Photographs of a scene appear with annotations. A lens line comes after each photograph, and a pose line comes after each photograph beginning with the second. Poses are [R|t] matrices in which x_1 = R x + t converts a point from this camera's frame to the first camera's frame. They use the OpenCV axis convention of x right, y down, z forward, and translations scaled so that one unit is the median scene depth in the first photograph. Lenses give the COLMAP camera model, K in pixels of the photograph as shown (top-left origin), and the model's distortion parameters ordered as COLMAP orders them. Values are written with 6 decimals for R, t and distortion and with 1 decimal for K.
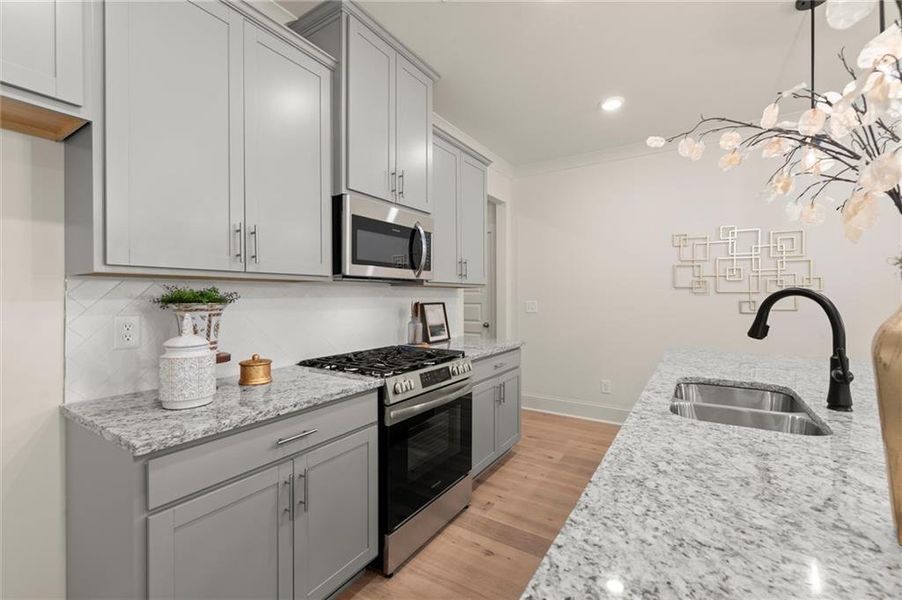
lens RADIAL K [[387.1, 0, 448.1], [0, 387.1, 293.7], [0, 0, 1]] dist [0.000982, 0.000029]
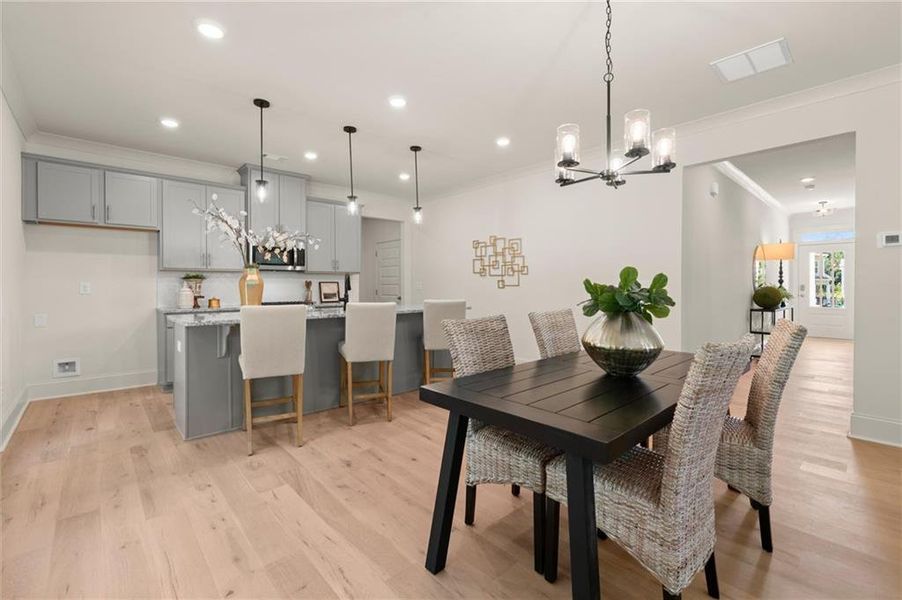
lens RADIAL K [[386.8, 0, 444.8], [0, 386.8, 289.2], [0, 0, 1]] dist [0.000235, 0.000024]
pose [[0.965437, -0.001532, -0.260634, 1.239399], [0.005149, 0.999900, 0.013195, 0.044756], [0.260587, -0.014081, 0.965348, -0.868073]]
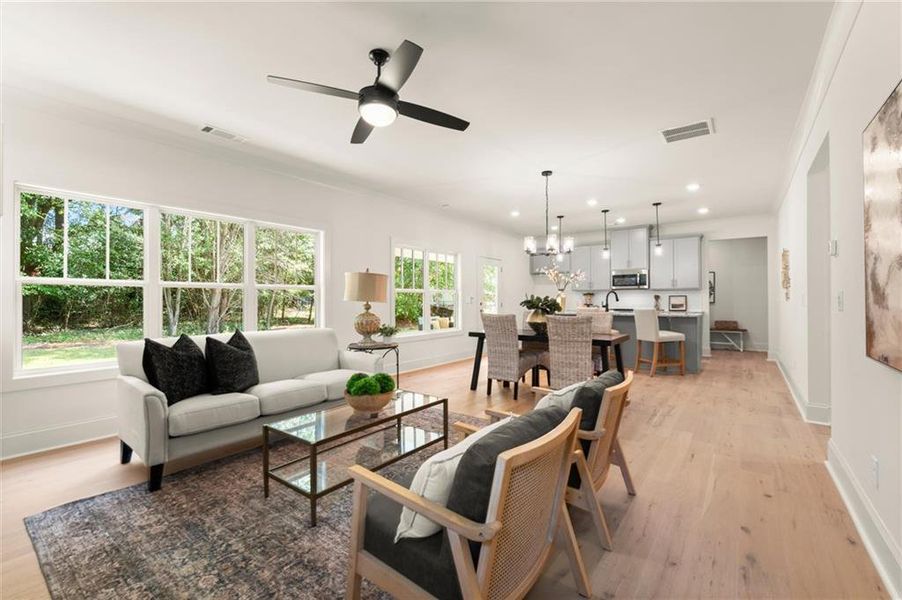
lens RADIAL K [[391.5, 0, 450.4], [0, 391.5, 295.6], [0, 0, 1]] dist [-0.000025, 0.000017]
pose [[-0.071613, -0.010454, -0.997378, 3.249422], [0.007895, 0.999908, -0.011047, 0.048731], [0.997401, -0.008665, -0.071524, -0.401916]]
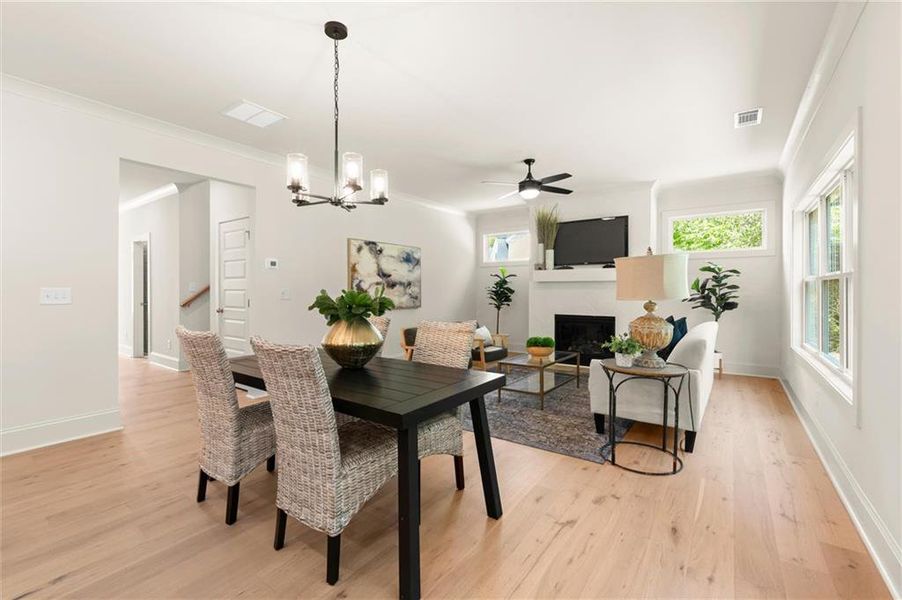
lens RADIAL K [[388.5, 0, 449.4], [0, 388.5, 290.9], [0, 0, 1]] dist [-0.000487, -0.000266]
pose [[0.057933, -0.004259, 0.998311, 0.502685], [-0.006320, 0.999969, 0.004633, 0.030652], [-0.998300, -0.006577, 0.057904, -0.382933]]
